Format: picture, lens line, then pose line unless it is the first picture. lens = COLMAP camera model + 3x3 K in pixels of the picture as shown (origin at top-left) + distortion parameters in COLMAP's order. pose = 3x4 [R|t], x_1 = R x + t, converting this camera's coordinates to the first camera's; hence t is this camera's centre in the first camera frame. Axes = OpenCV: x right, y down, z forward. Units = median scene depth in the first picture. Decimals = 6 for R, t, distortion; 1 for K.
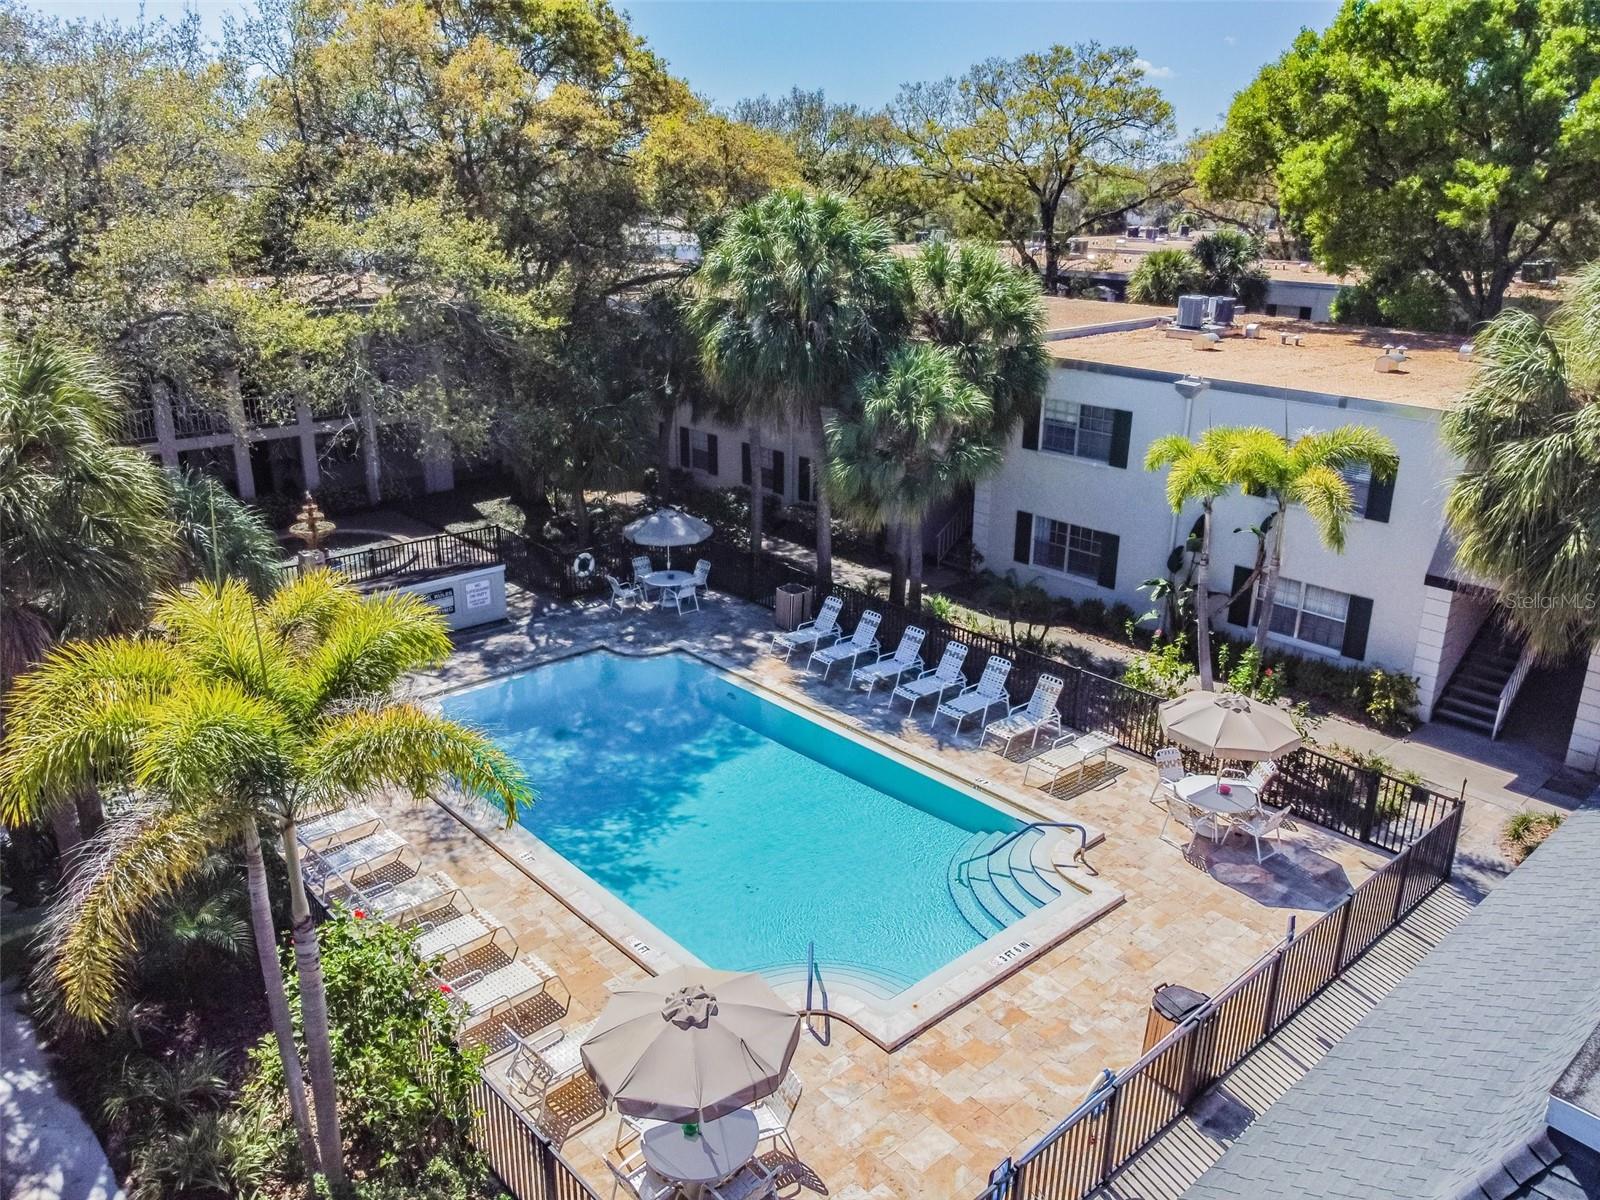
lens RADIAL K [[1216.0, 0, 797.1], [0, 1216.0, 605.3], [0, 0, 1]] dist [0.001197, -0.003685]
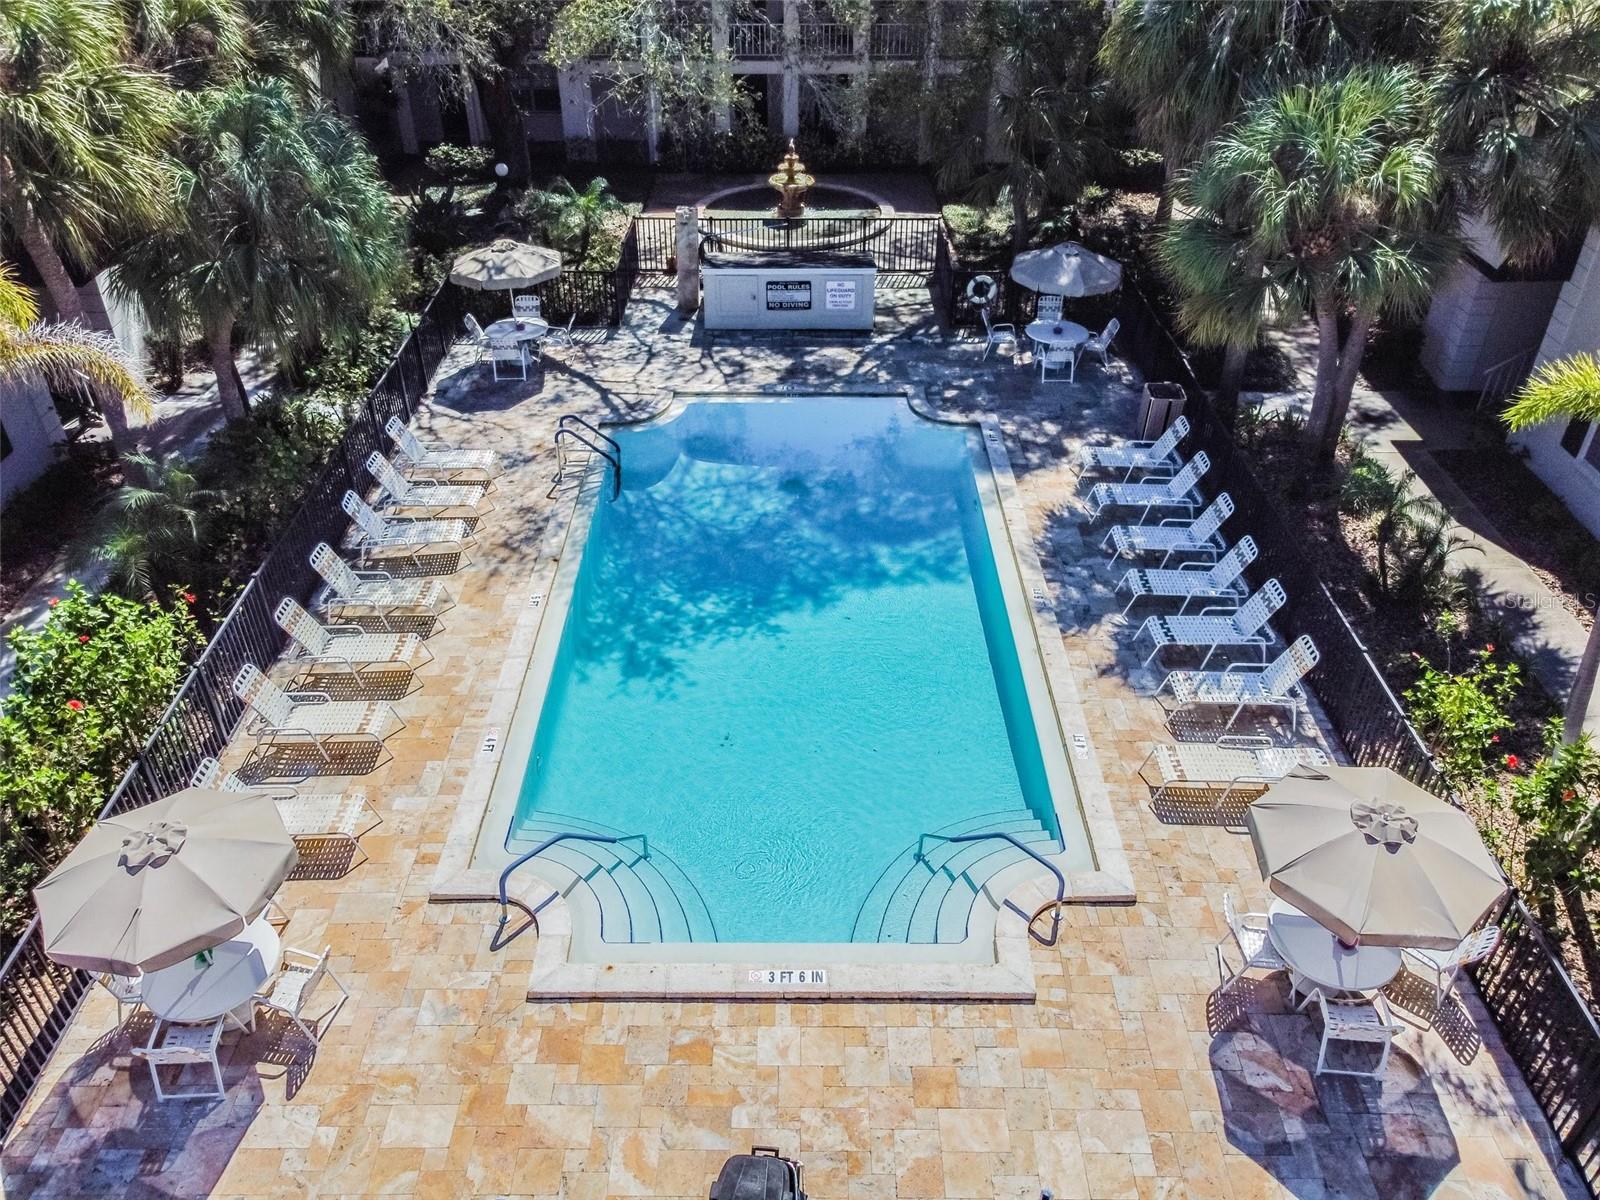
lens RADIAL K [[1216.0, 0, 797.1], [0, 1216.0, 605.3], [0, 0, 1]] dist [0.001197, -0.003685]
pose [[0.743429, 0.381877, -0.549075, 0.317661], [-0.218570, 0.914611, 0.340168, -0.107368], [0.632092, -0.132879, 0.763415, 0.304228]]
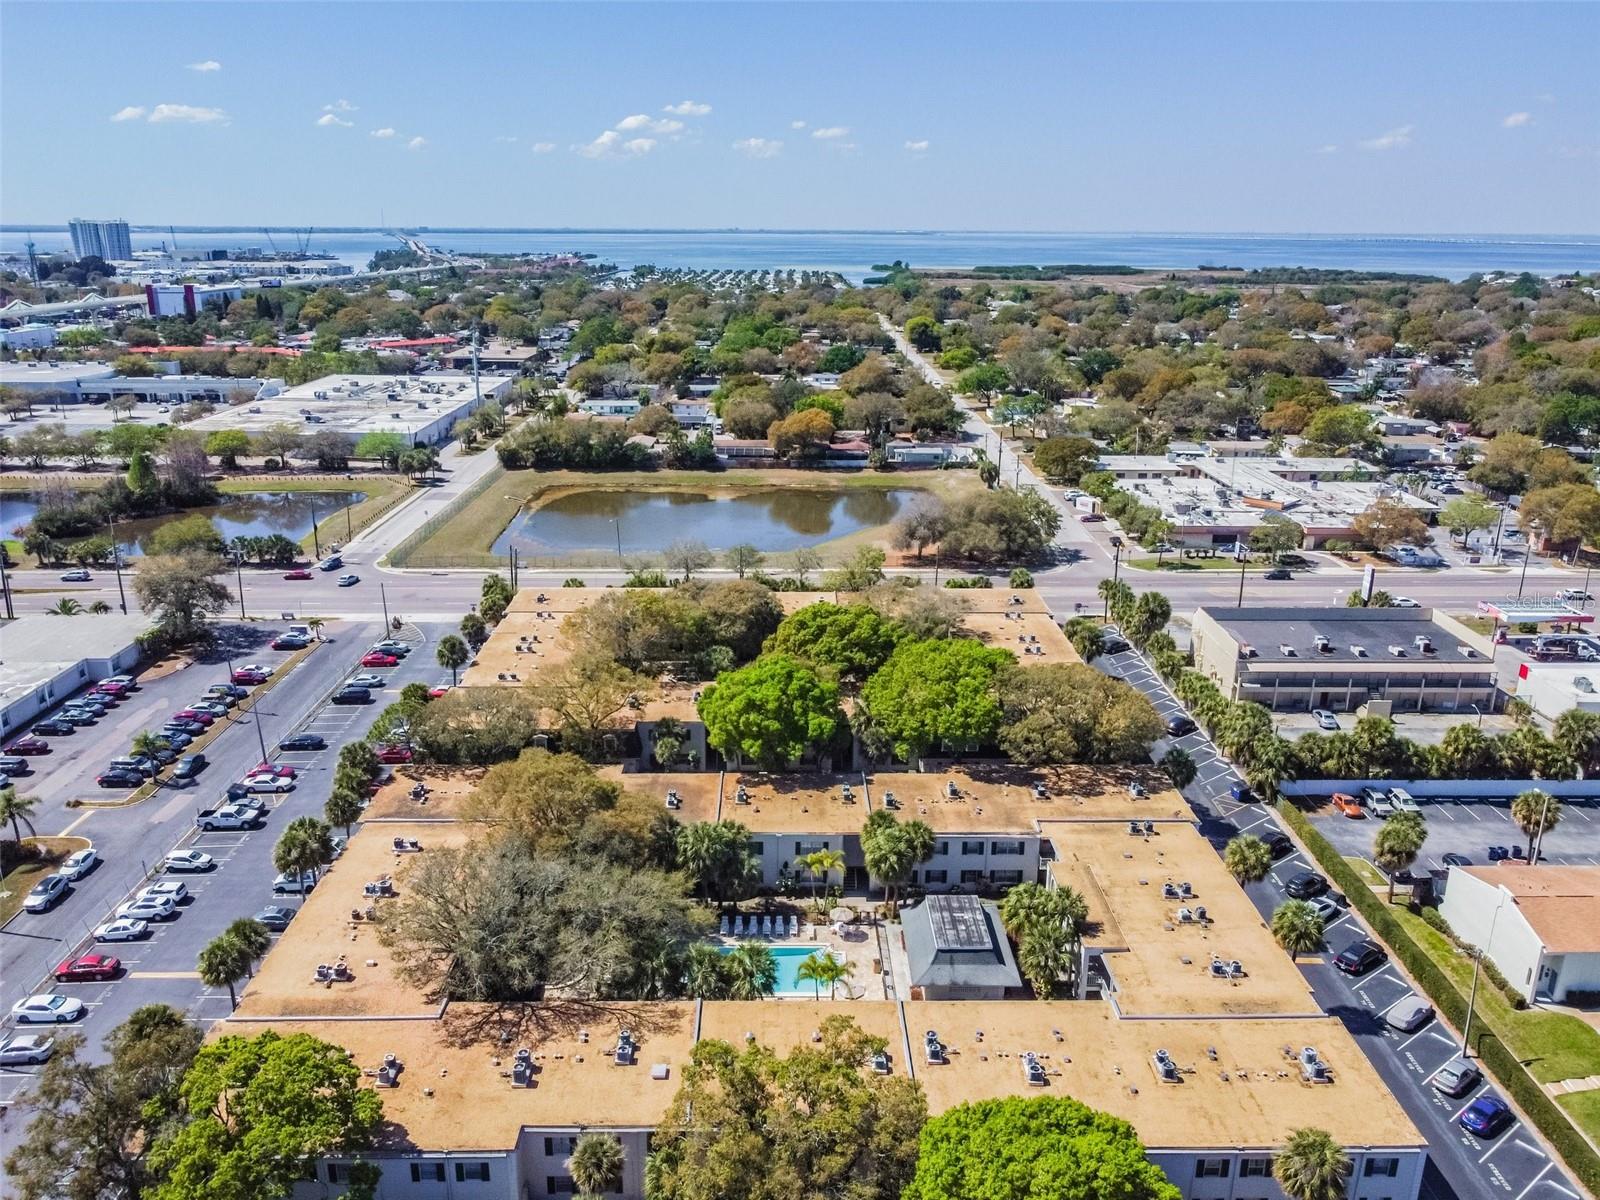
lens RADIAL K [[1216.0, 0, 797.1], [0, 1216.0, 605.3], [0, 0, 1]] dist [0.001197, -0.003685]
pose [[0.657604, -0.230553, 0.717219, -2.538456], [0.251907, 0.964515, 0.079079, -1.296759], [-0.710000, 0.128670, 0.692347, -2.121196]]
